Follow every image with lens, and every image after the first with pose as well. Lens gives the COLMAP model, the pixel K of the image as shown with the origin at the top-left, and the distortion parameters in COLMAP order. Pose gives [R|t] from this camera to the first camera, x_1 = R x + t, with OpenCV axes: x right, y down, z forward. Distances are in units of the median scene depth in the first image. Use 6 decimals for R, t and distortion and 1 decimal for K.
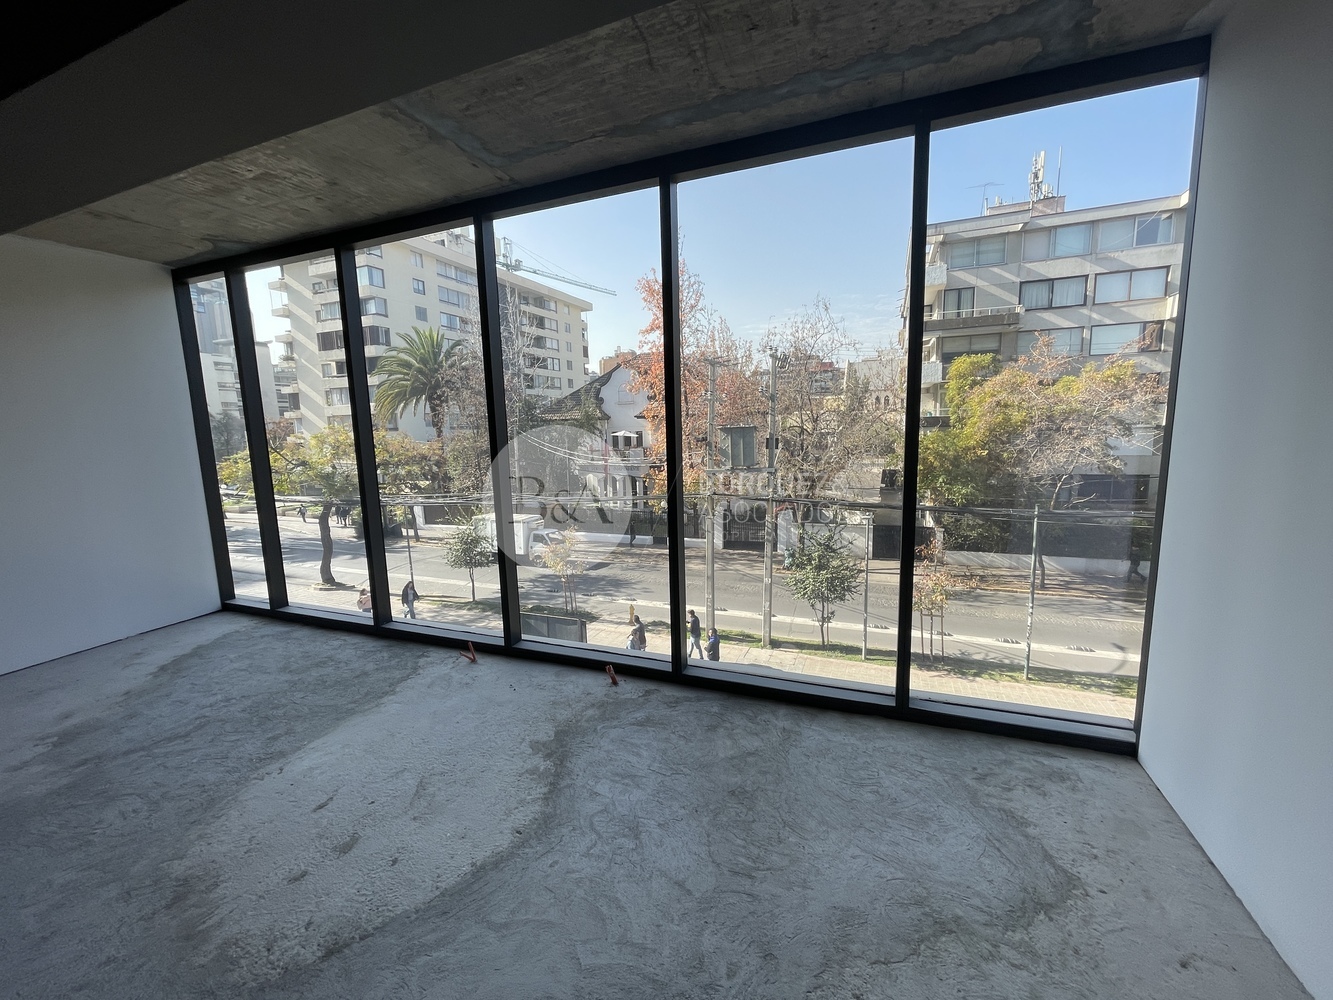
lens RADIAL K [[539.6, 0, 665.2], [0, 539.6, 499.6], [0, 0, 1]] dist [0.001189, 0.000356]
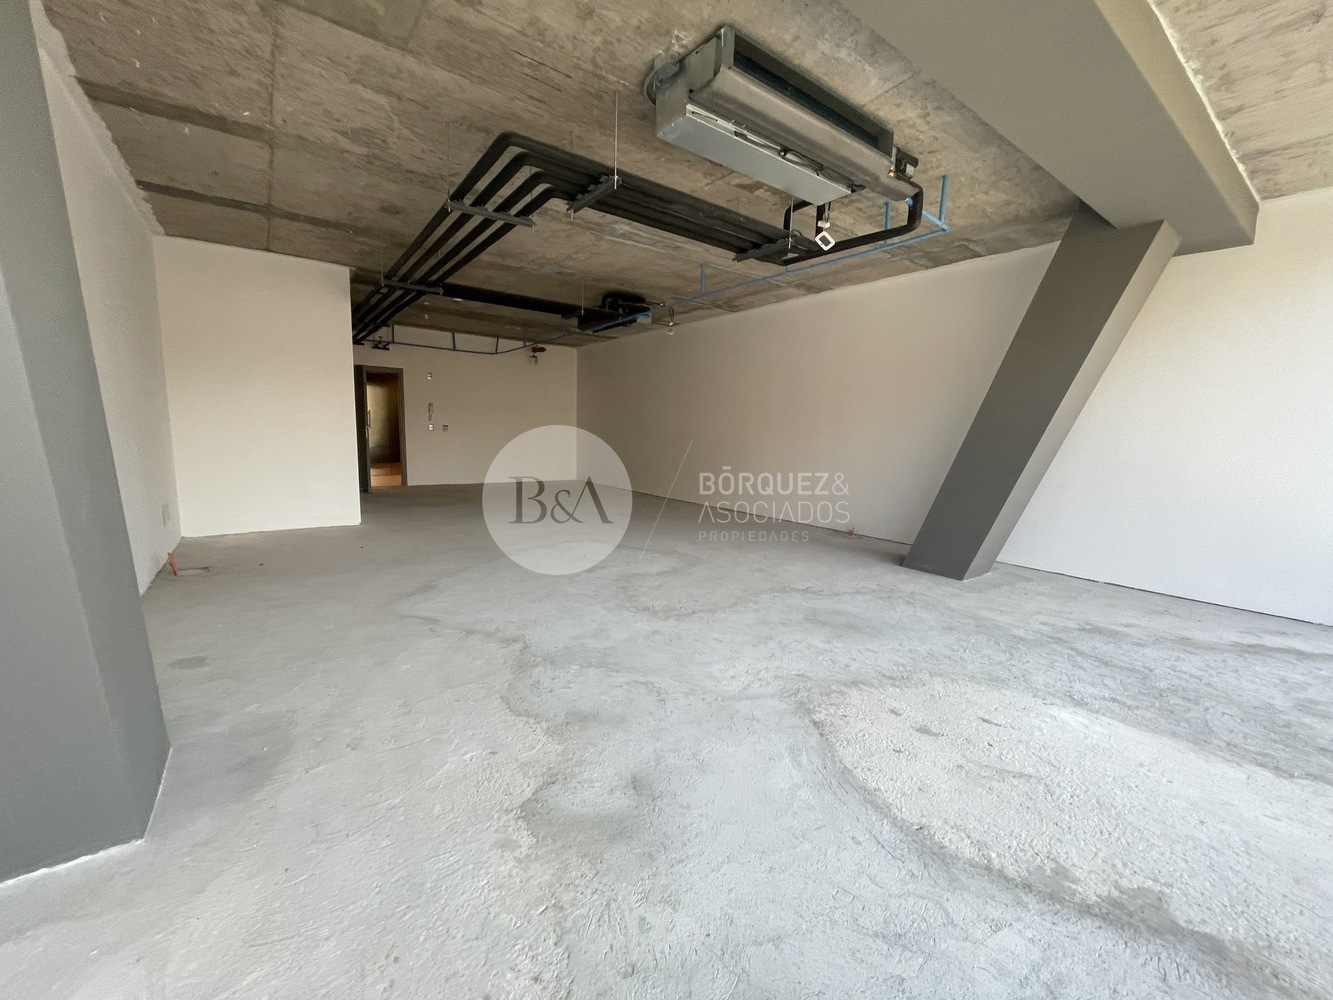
lens RADIAL K [[539.6, 0, 664.7], [0, 539.6, 501.2], [0, 0, 1]] dist [0.001189, 0.000356]
pose [[-0.520614, 0.131535, -0.843599, 0.471795], [-0.131171, 0.964009, 0.231259, -0.003814], [0.843656, 0.231052, -0.484623, 0.803888]]
